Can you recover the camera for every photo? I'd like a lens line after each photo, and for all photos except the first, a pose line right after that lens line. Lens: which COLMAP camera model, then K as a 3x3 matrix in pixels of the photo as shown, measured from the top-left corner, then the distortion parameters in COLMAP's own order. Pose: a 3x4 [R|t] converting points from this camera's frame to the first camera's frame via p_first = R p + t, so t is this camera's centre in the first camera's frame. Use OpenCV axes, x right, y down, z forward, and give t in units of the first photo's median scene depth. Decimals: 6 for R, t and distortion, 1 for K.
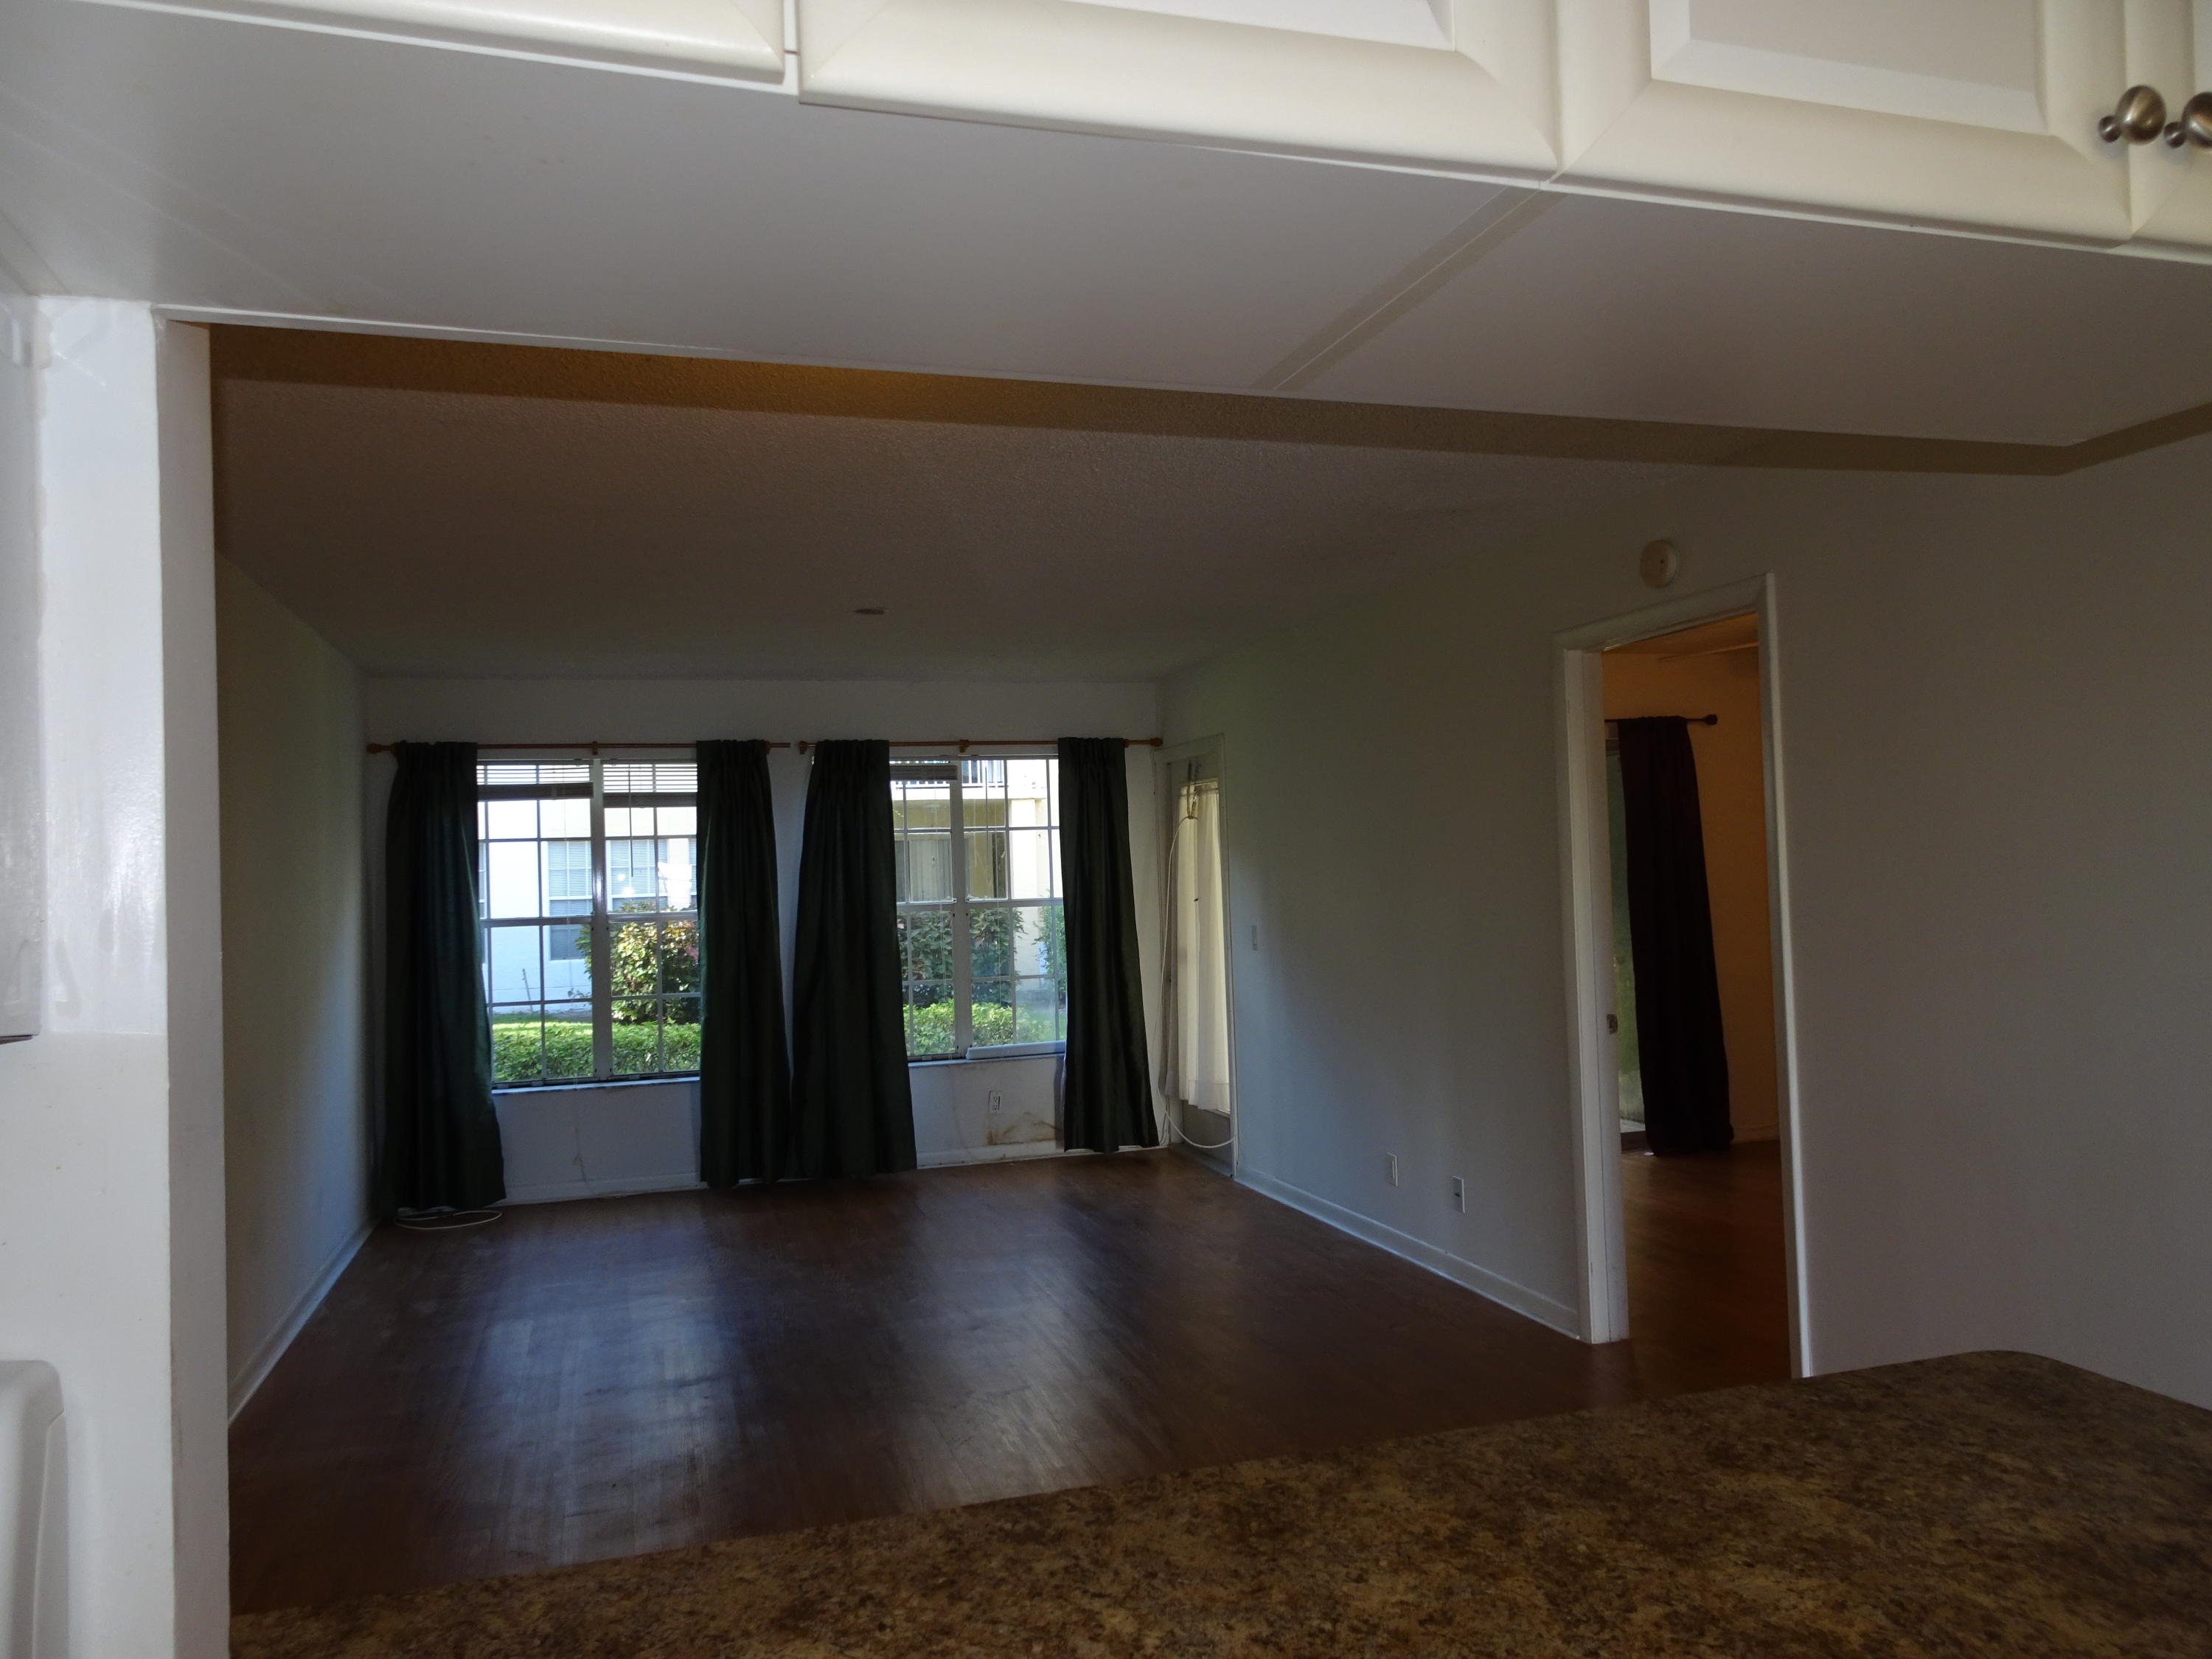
lens RADIAL K [[1570.6, 0, 1108.9], [0, 1570.6, 854.2], [0, 0, 1]] dist [0.006003, 0.002522]
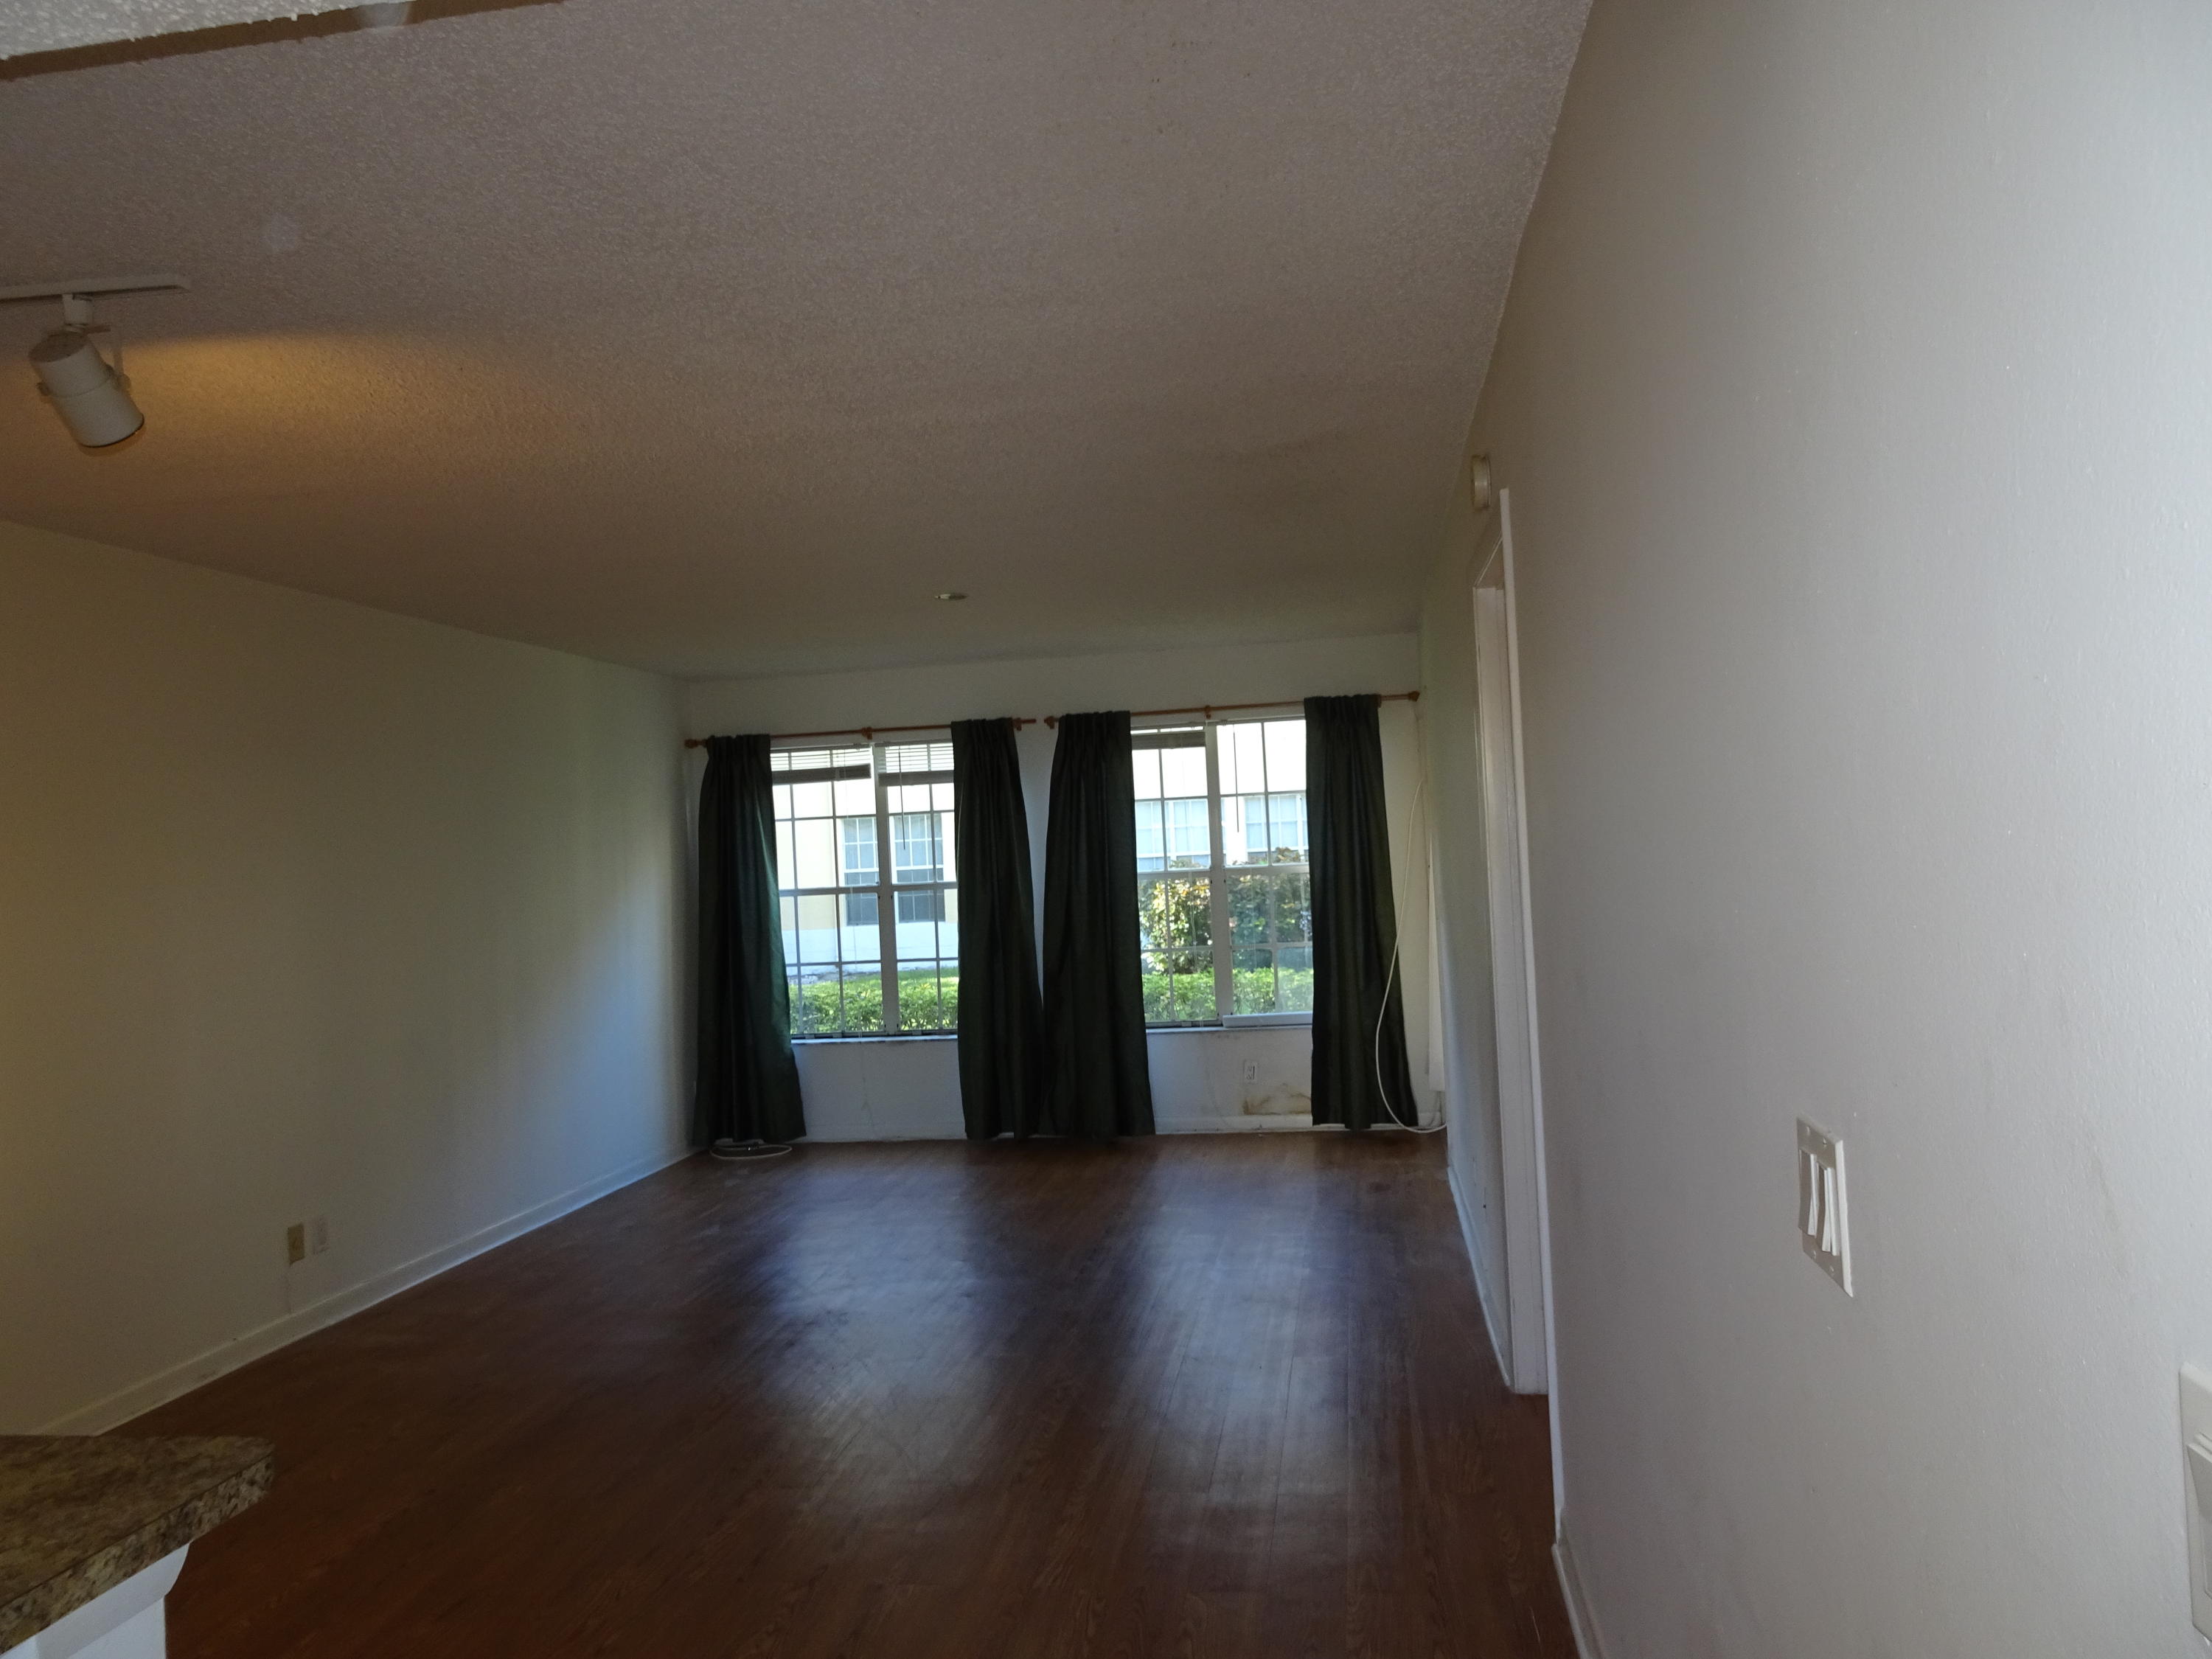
lens RADIAL K [[1577.9, 0, 1106.0], [0, 1577.9, 829.5], [0, 0, 1]] dist [0.008096, -0.003217]
pose [[0.897071, -0.019574, -0.441453, 0.302058], [0.027425, 0.999559, 0.011409, -0.008033], [0.441035, -0.022342, 0.897212, 0.078935]]
